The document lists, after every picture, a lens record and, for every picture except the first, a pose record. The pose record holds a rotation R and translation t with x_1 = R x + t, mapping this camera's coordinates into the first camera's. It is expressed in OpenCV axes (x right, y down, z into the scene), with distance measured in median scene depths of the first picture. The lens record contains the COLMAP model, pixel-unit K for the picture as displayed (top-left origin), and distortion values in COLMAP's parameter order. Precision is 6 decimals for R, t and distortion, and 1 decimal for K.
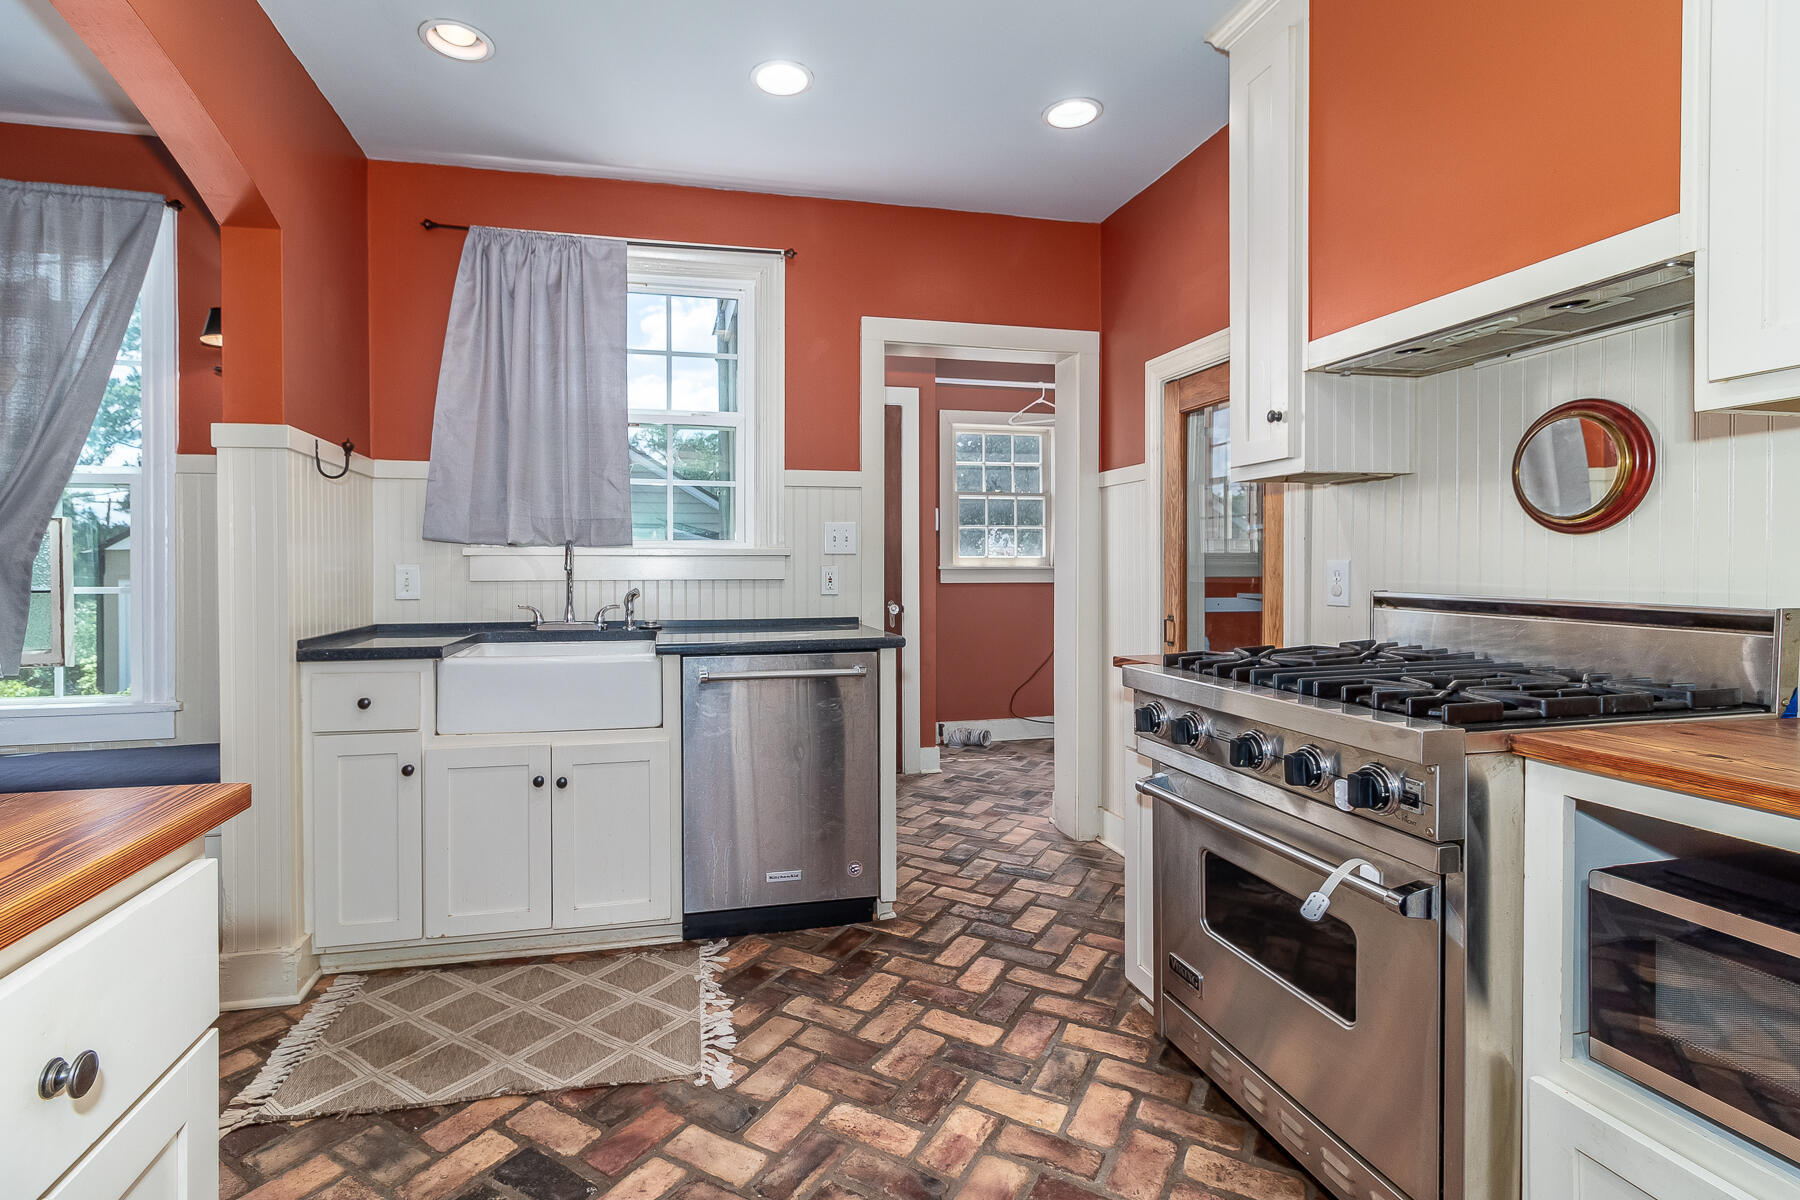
lens RADIAL K [[837.9, 0, 846.4], [0, 837.9, 576.7], [0, 0, 1]] dist [-0.001560, -0.000335]
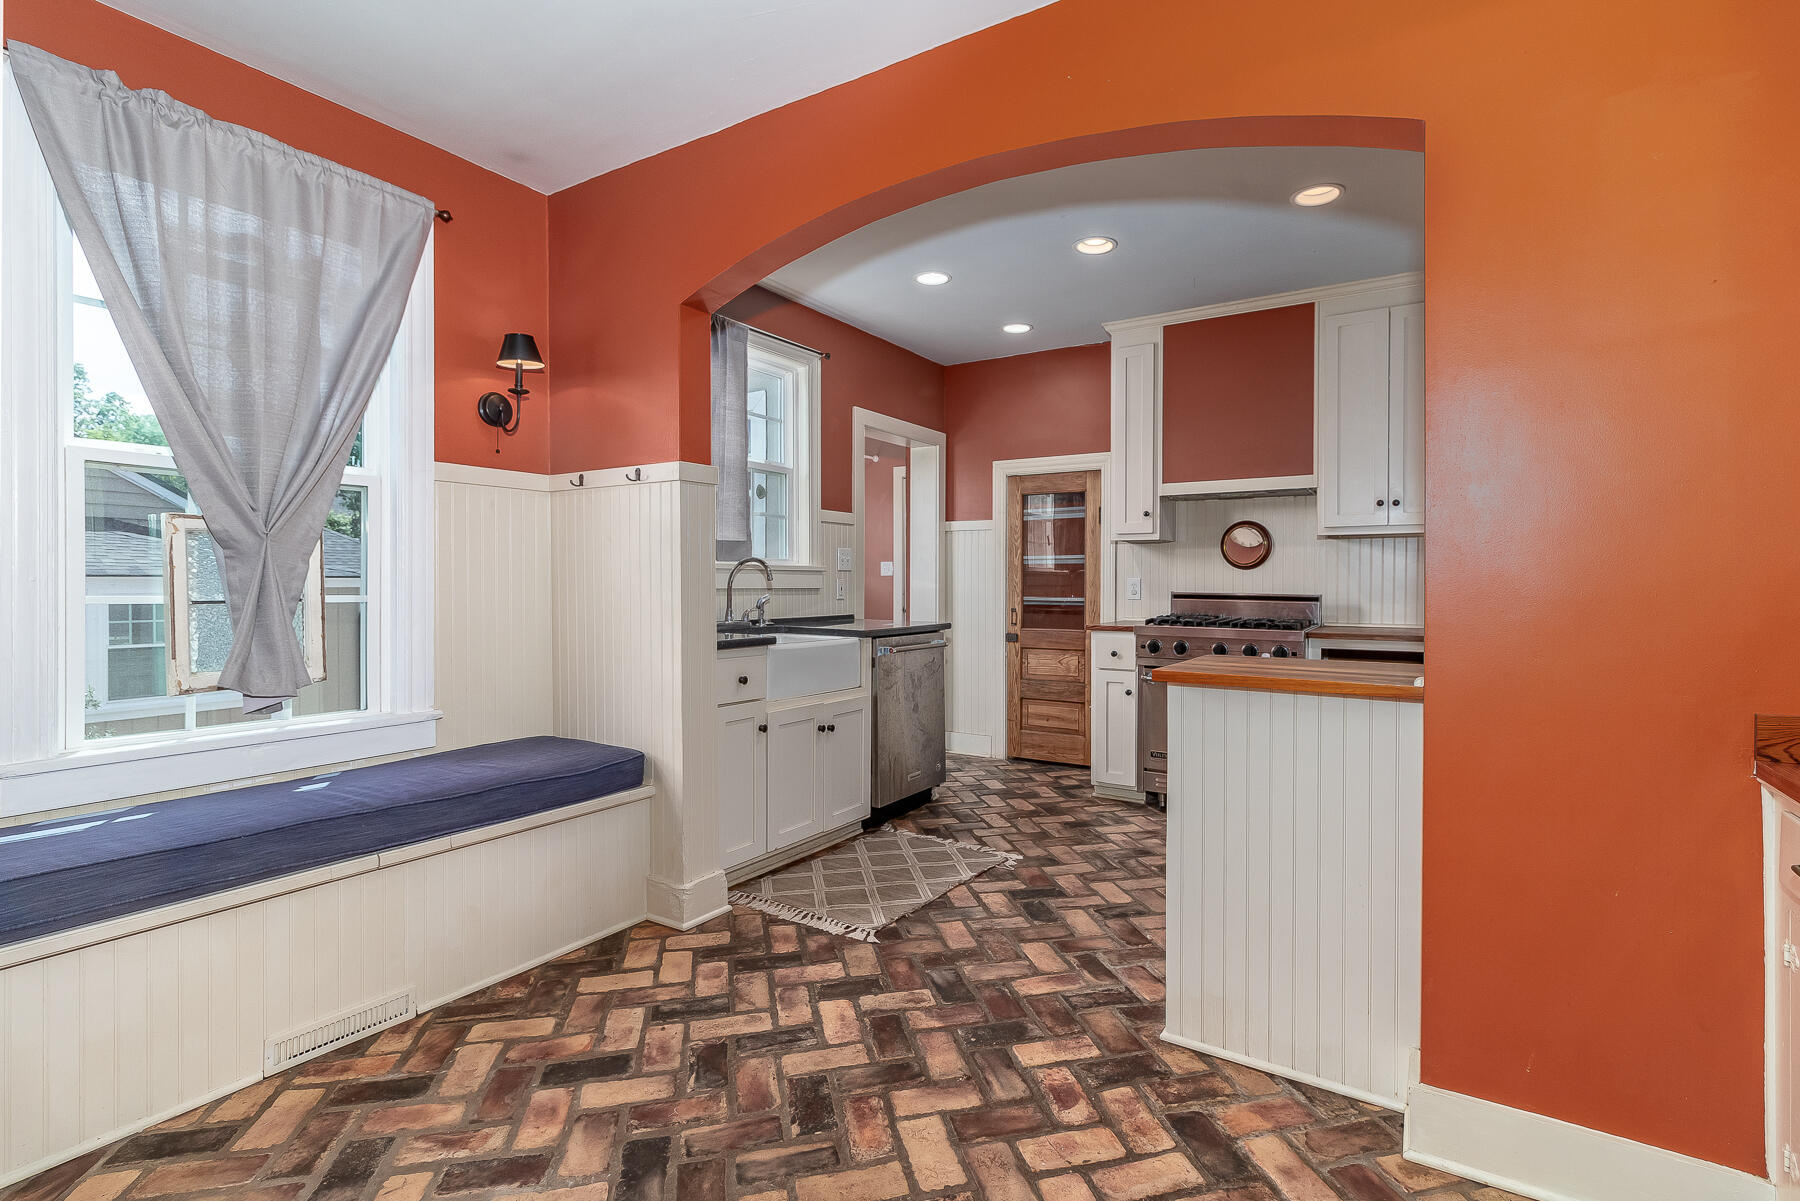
lens RADIAL K [[837.9, 0, 891.5], [0, 837.9, 587.5], [0, 0, 1]] dist [-0.001560, -0.000335]
pose [[0.717588, -0.000005, 0.696468, -1.469841], [0.002642, 0.999993, -0.002715, 0.009003], [-0.696463, 0.003788, 0.717583, -0.125114]]
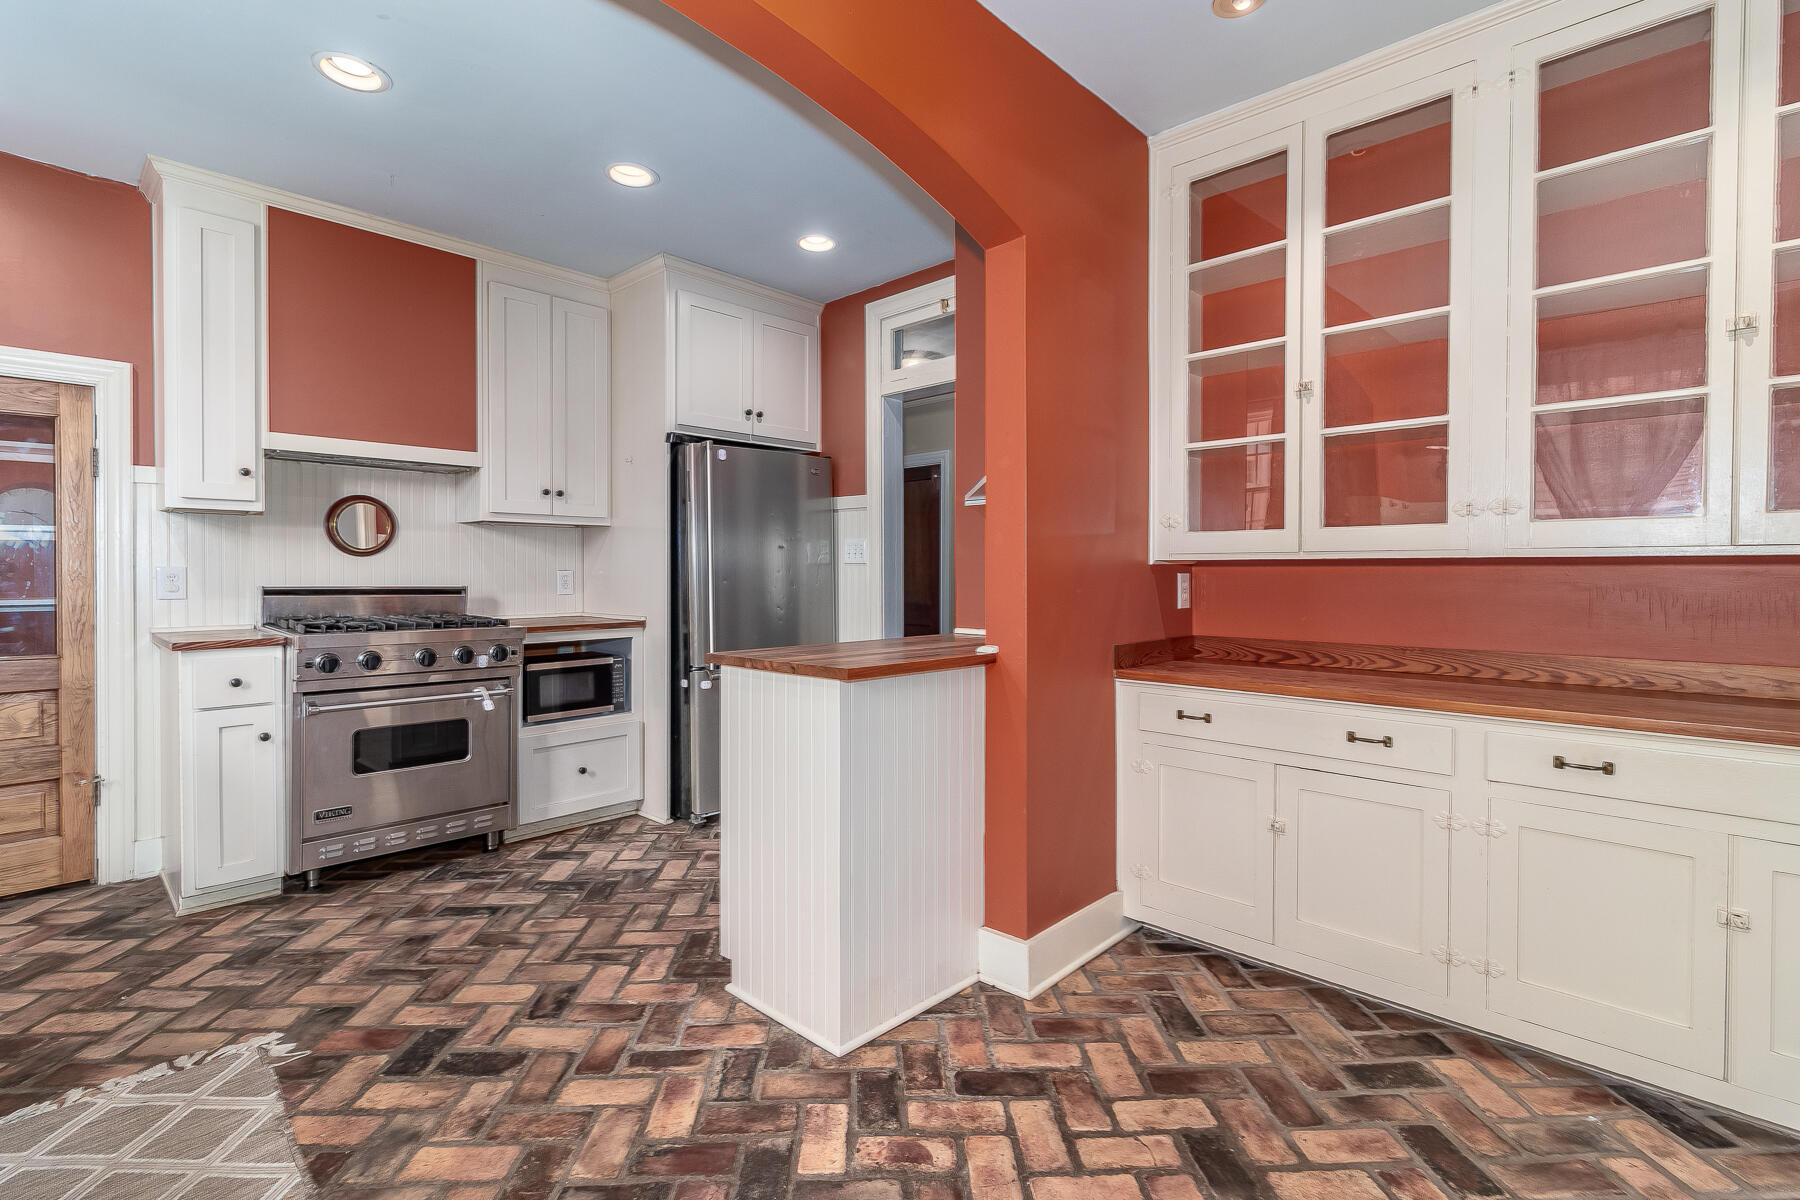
lens RADIAL K [[837.9, 0, 920.5], [0, 837.9, 582.1], [0, 0, 1]] dist [-0.001560, -0.000335]
pose [[-0.564410, -0.007004, 0.825465, -1.373110], [0.009247, 0.999848, 0.014807, -0.003353], [-0.825443, 0.015990, -0.564259, 0.811479]]
